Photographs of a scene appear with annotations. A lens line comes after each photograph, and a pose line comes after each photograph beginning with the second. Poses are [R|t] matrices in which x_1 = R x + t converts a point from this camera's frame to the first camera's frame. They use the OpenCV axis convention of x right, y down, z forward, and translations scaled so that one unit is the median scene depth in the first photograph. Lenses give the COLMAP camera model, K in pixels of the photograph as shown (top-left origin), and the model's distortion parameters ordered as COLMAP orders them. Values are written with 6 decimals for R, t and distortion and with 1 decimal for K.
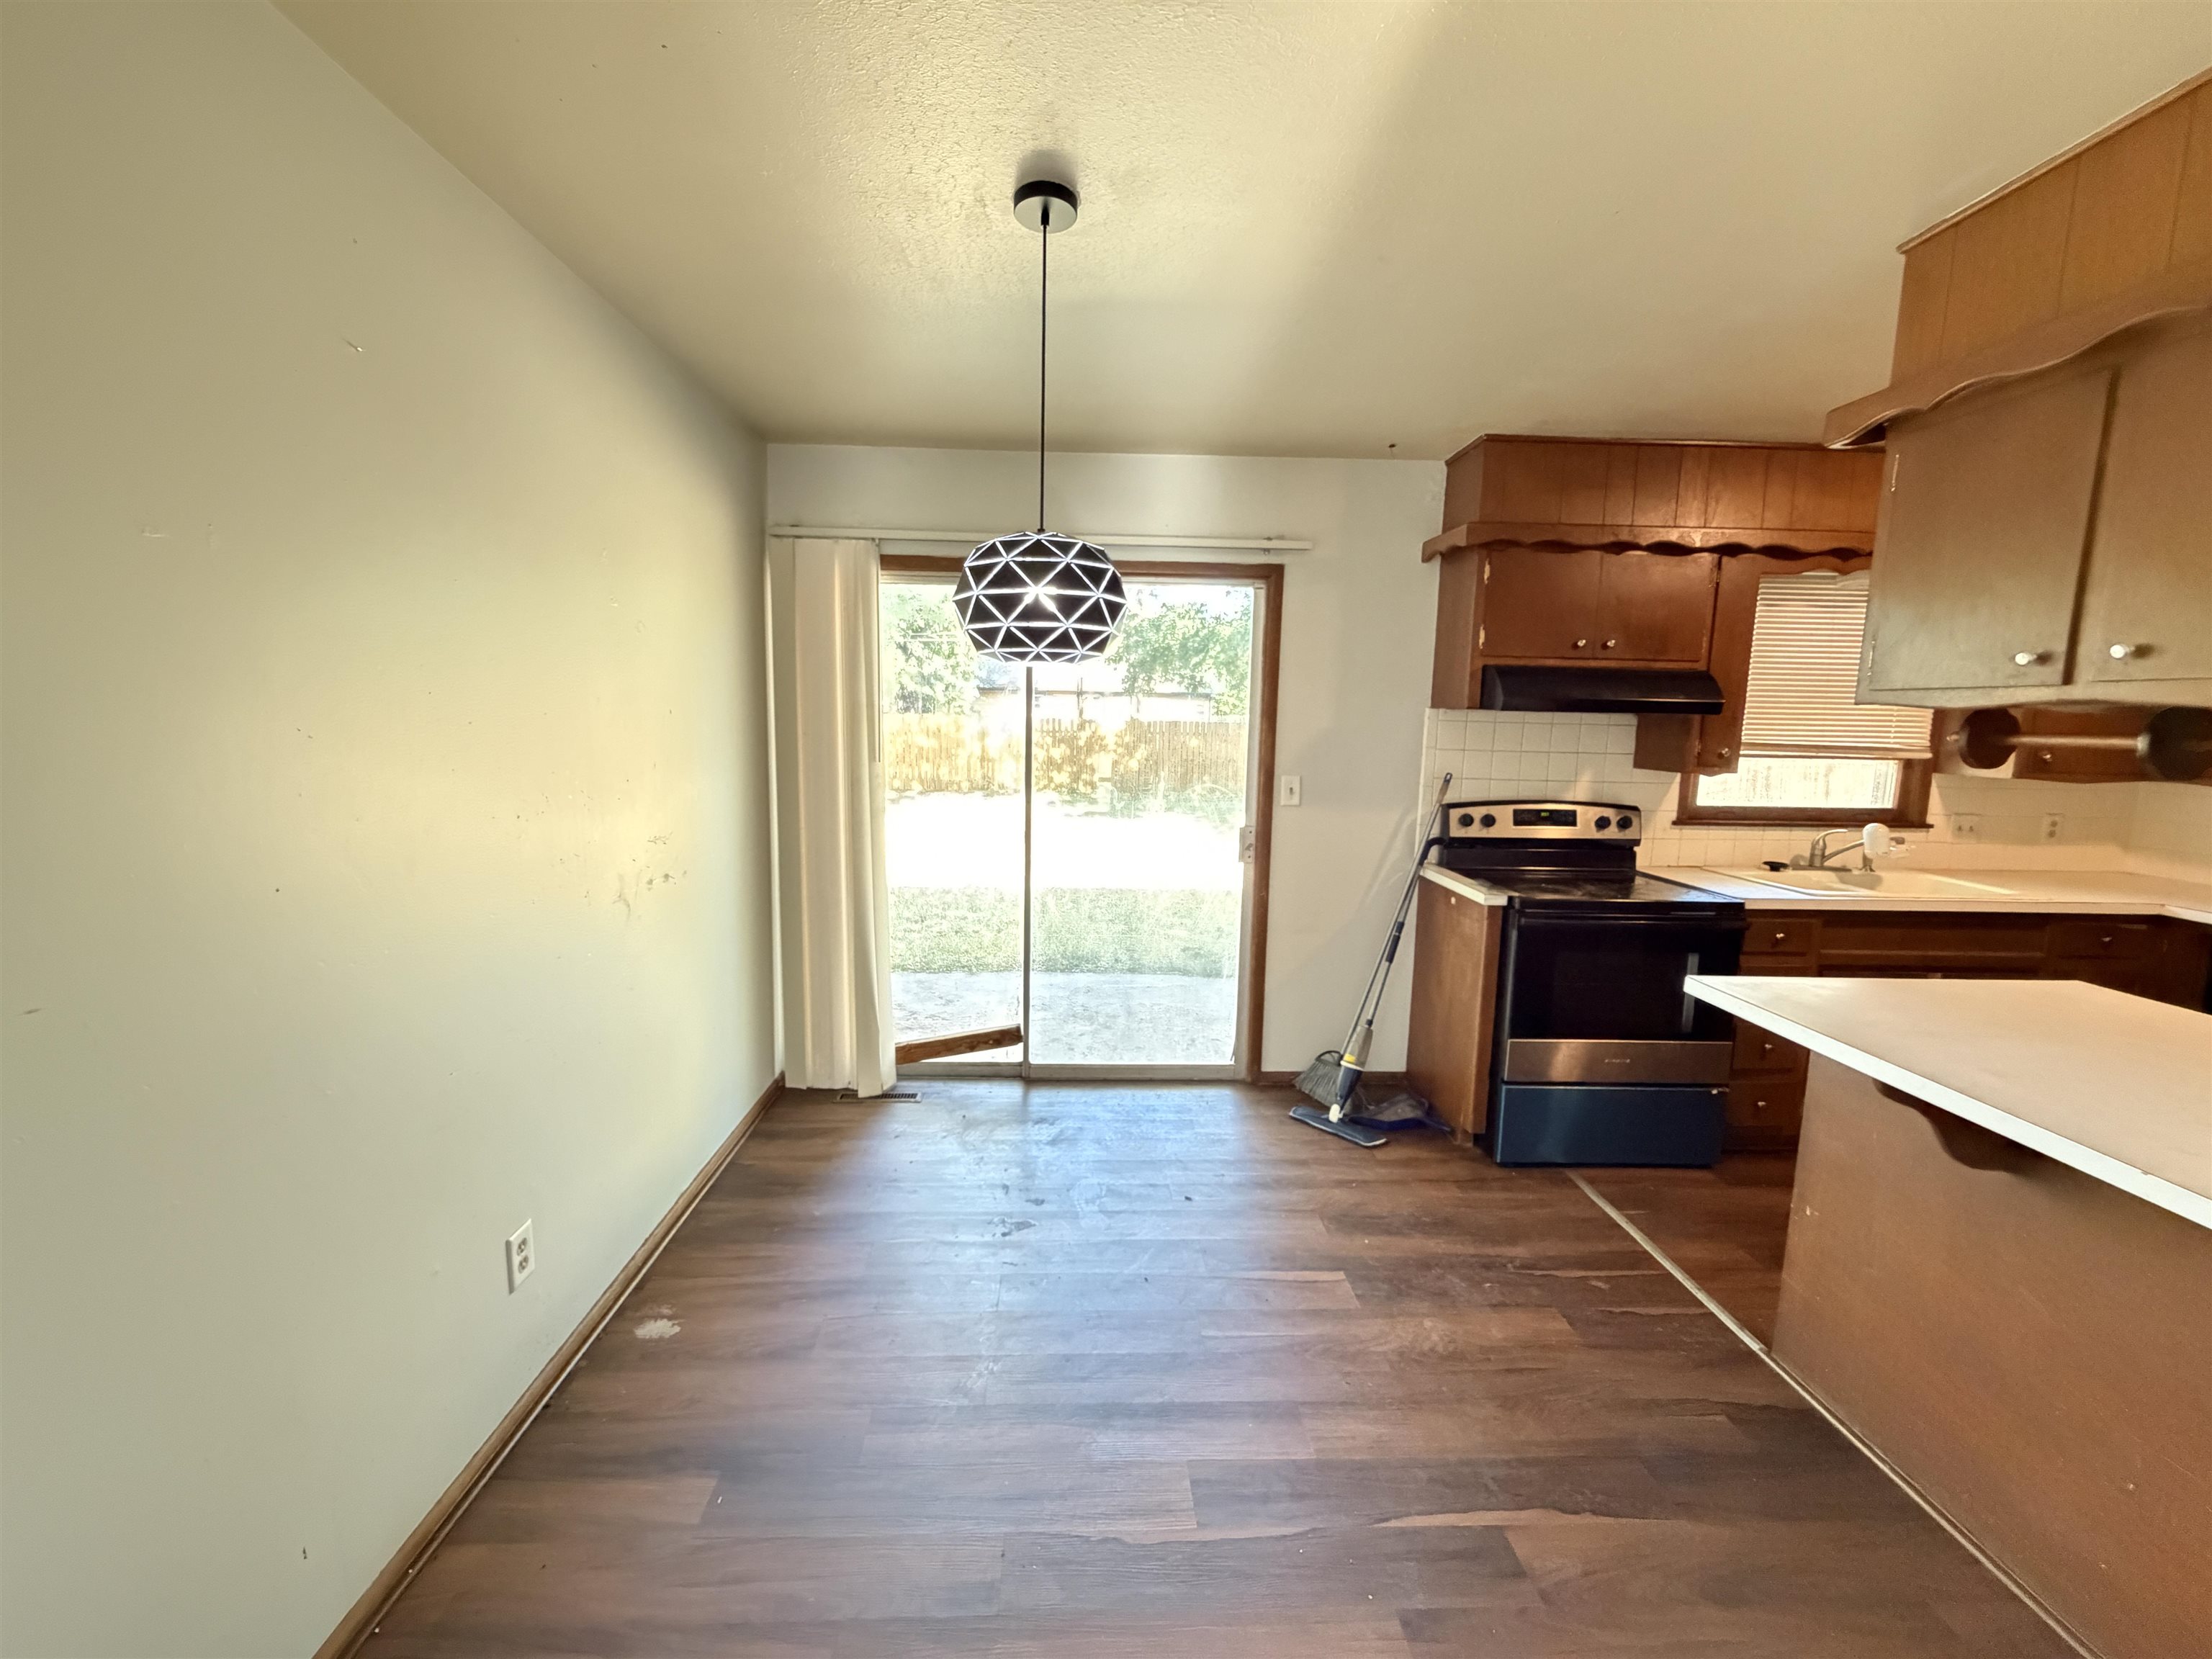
lens RADIAL K [[883.4, 0, 1096.8], [0, 883.4, 825.9], [0, 0, 1]] dist [-0.000813, 0.000756]
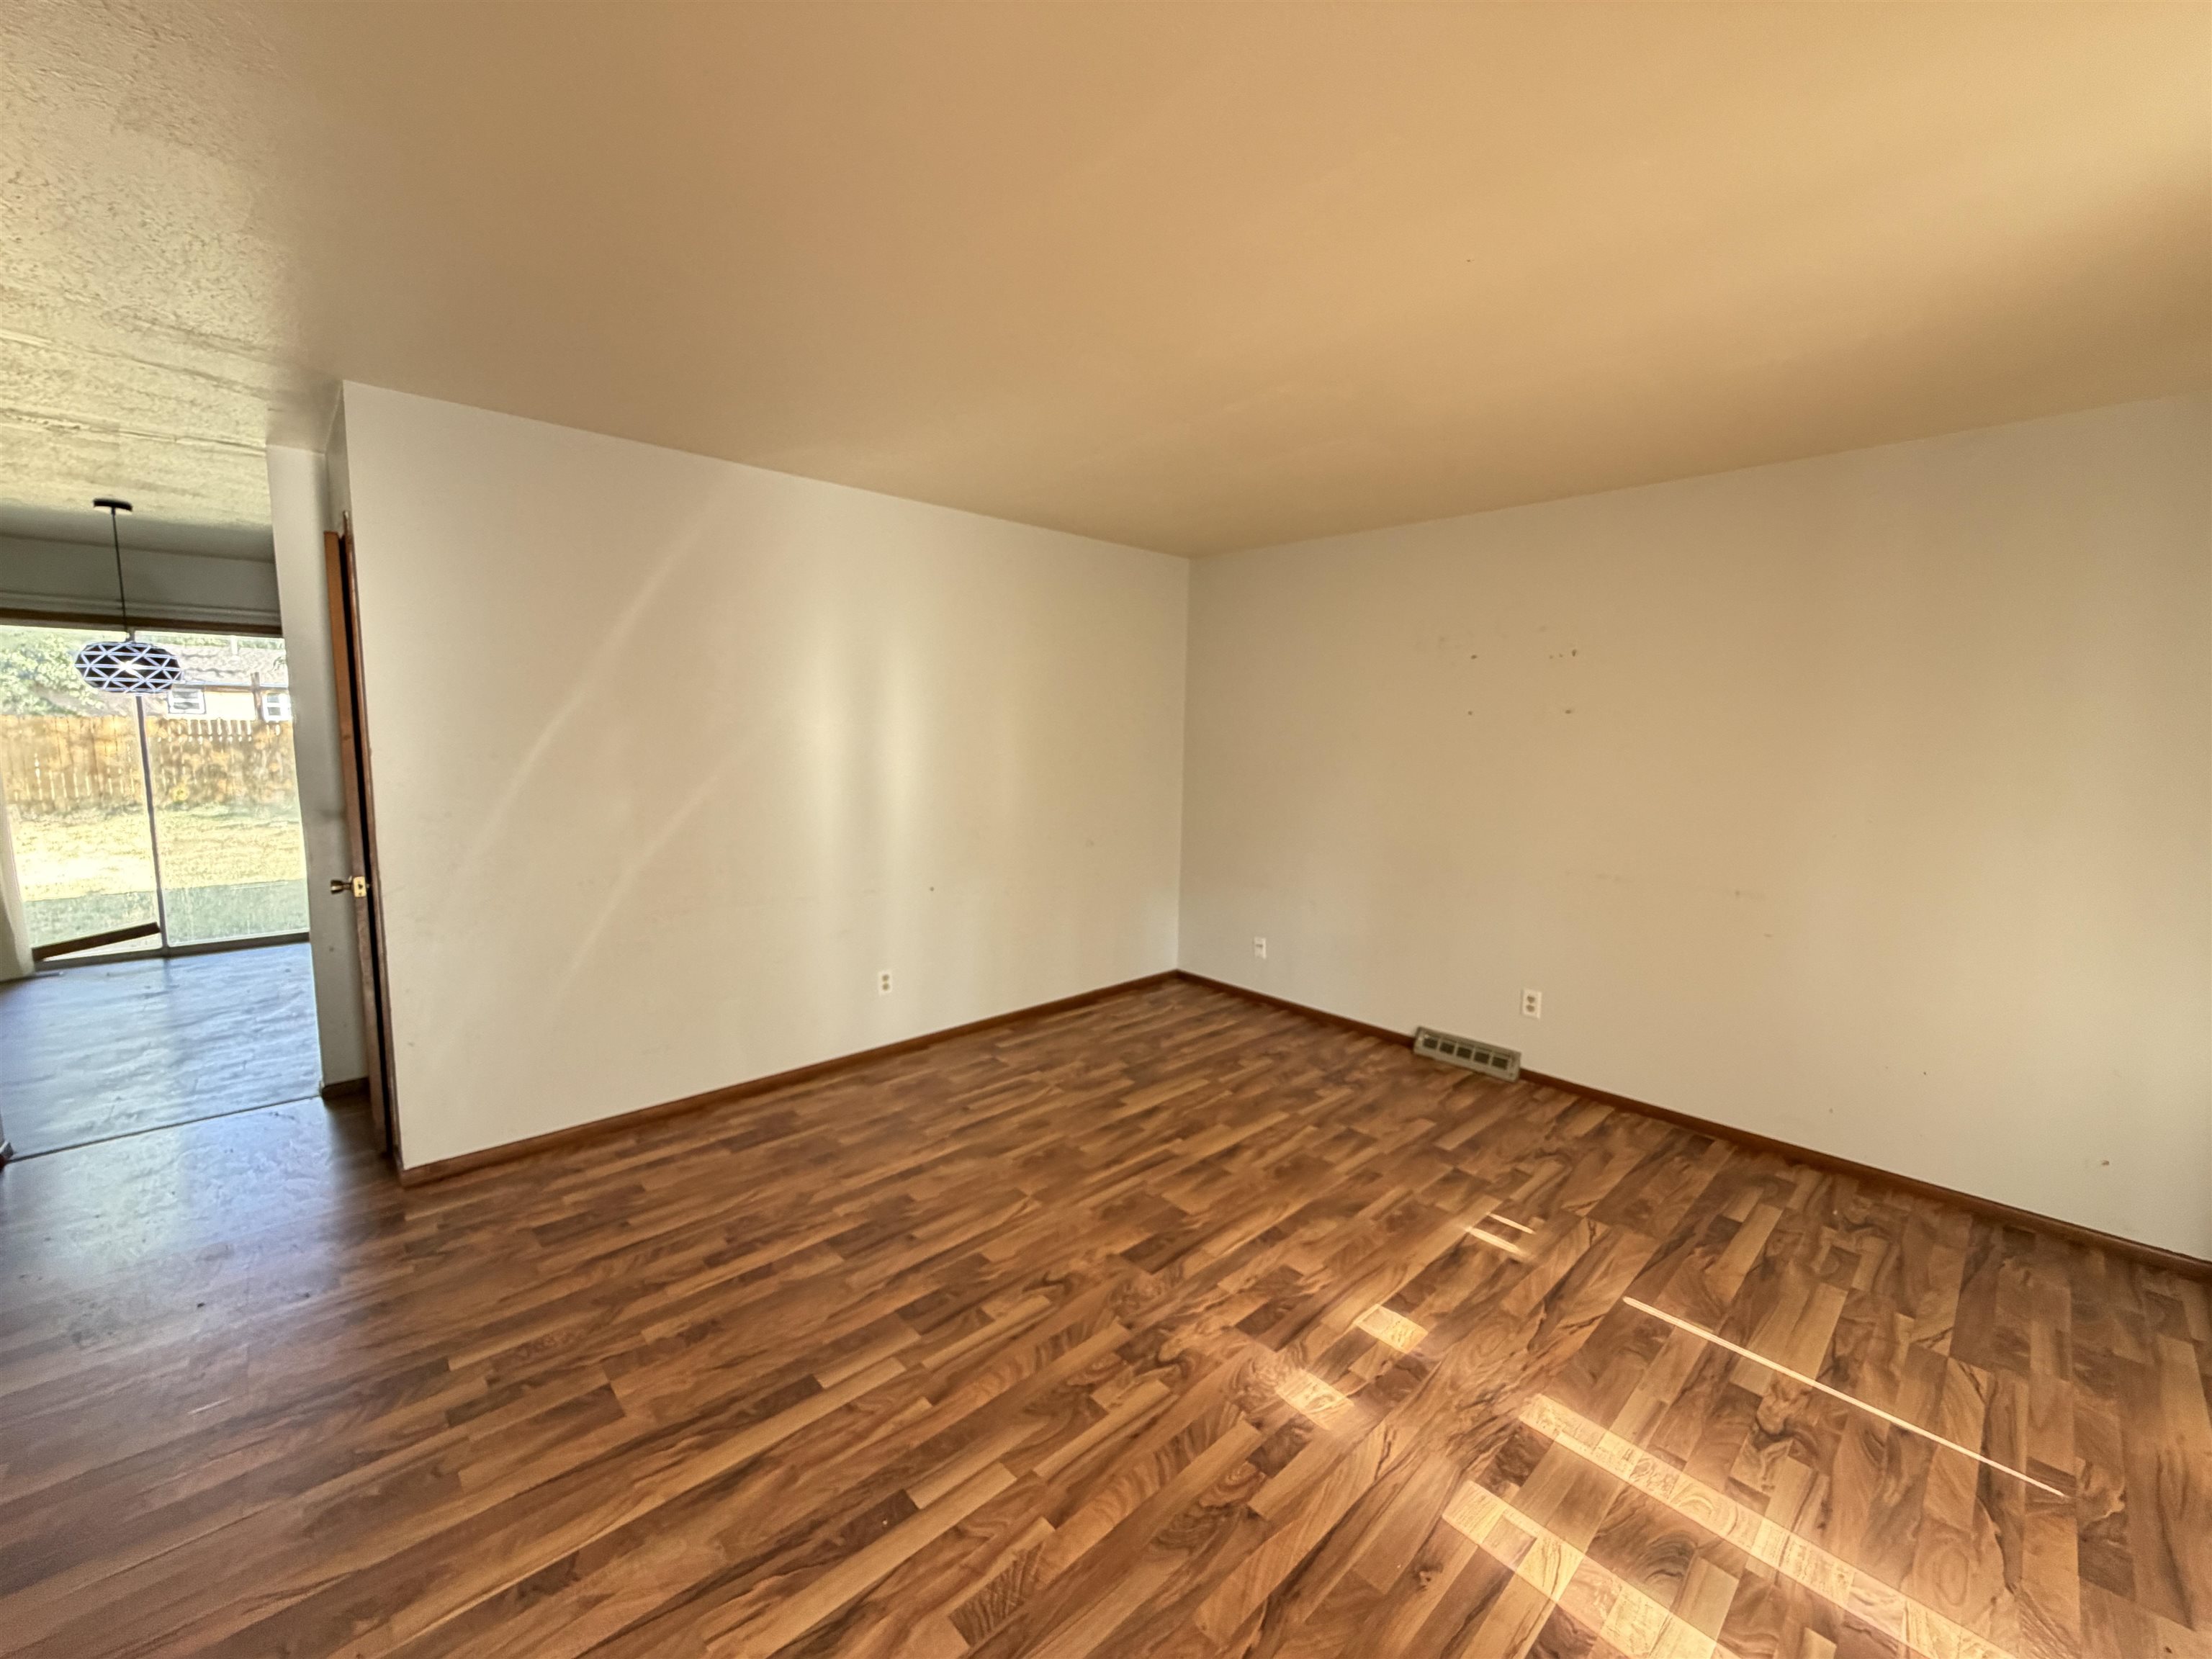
lens RADIAL K [[883.4, 0, 1096.8], [0, 883.4, 825.9], [0, 0, 1]] dist [-0.000813, 0.000756]
pose [[0.750471, -0.078980, 0.656167, 0.162087], [0.079298, 0.996422, 0.029240, 0.167524], [-0.656129, 0.030089, 0.754049, -1.362826]]
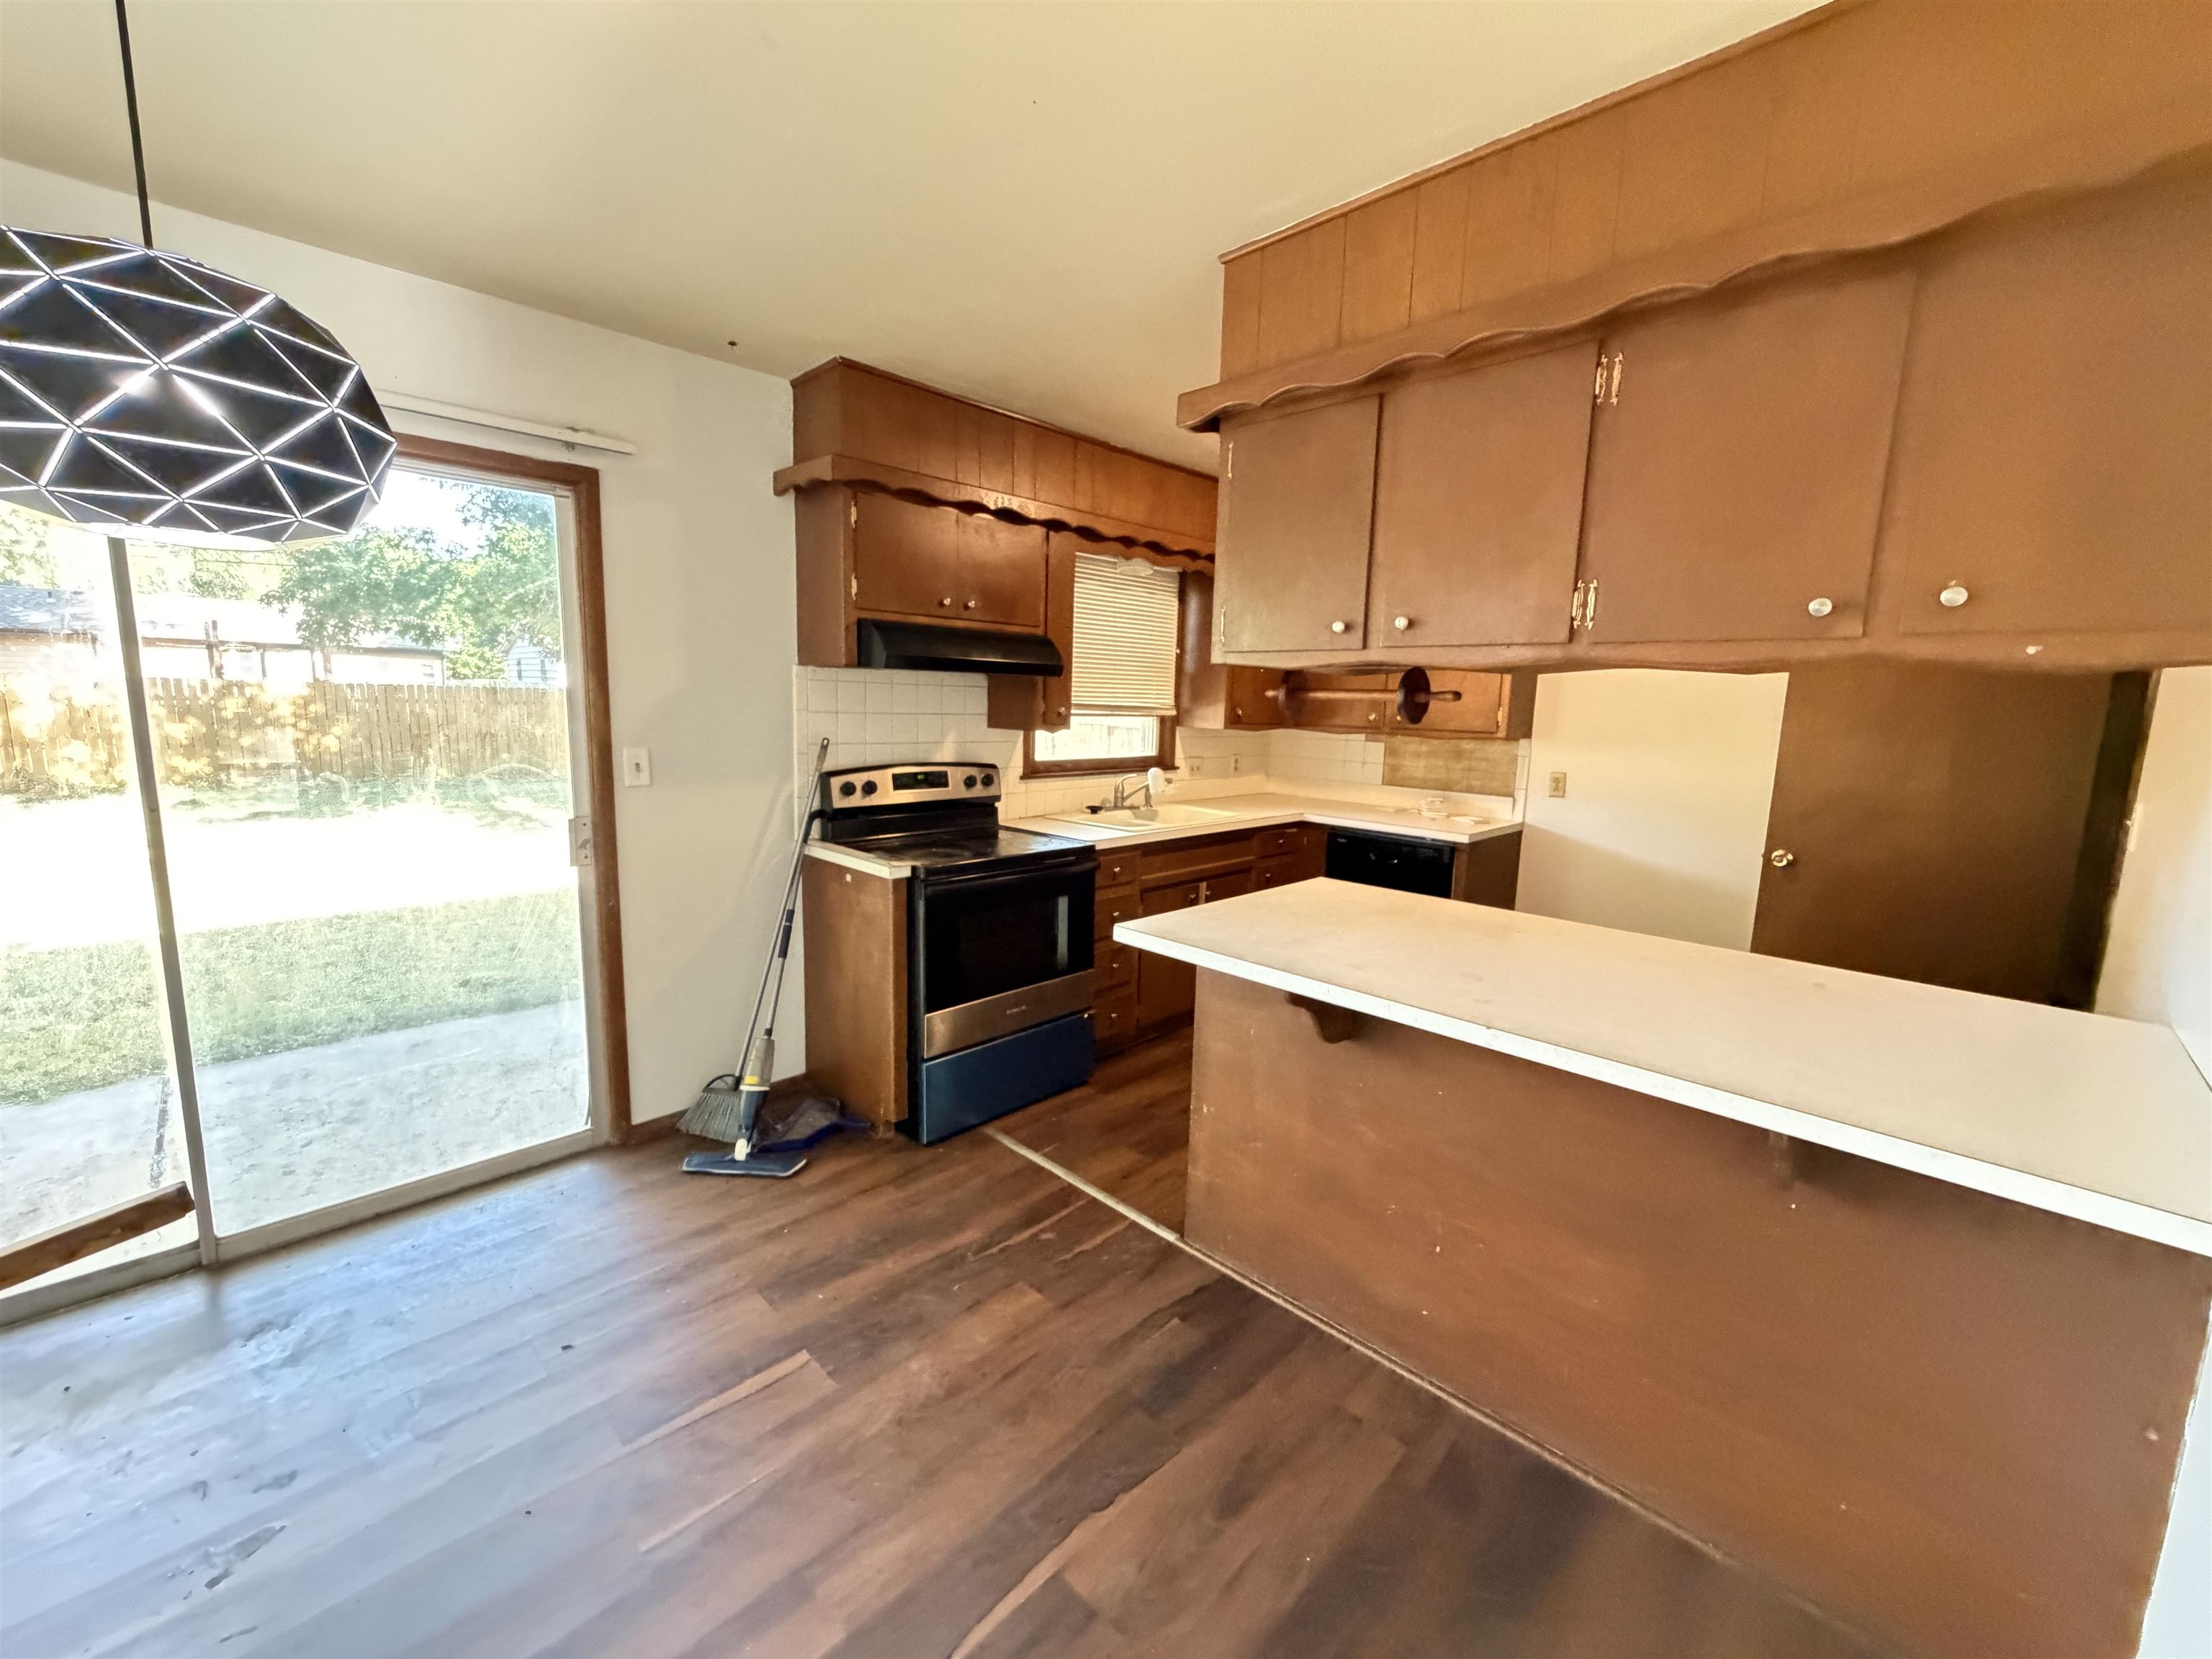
lens RADIAL K [[883.4, 0, 1096.8], [0, 883.4, 825.9], [0, 0, 1]] dist [-0.000813, 0.000756]
pose [[0.725162, -0.099018, 0.681422, -0.026230], [0.074390, 0.995080, 0.065431, -0.009469], [-0.684548, 0.003242, 0.728960, 0.162352]]
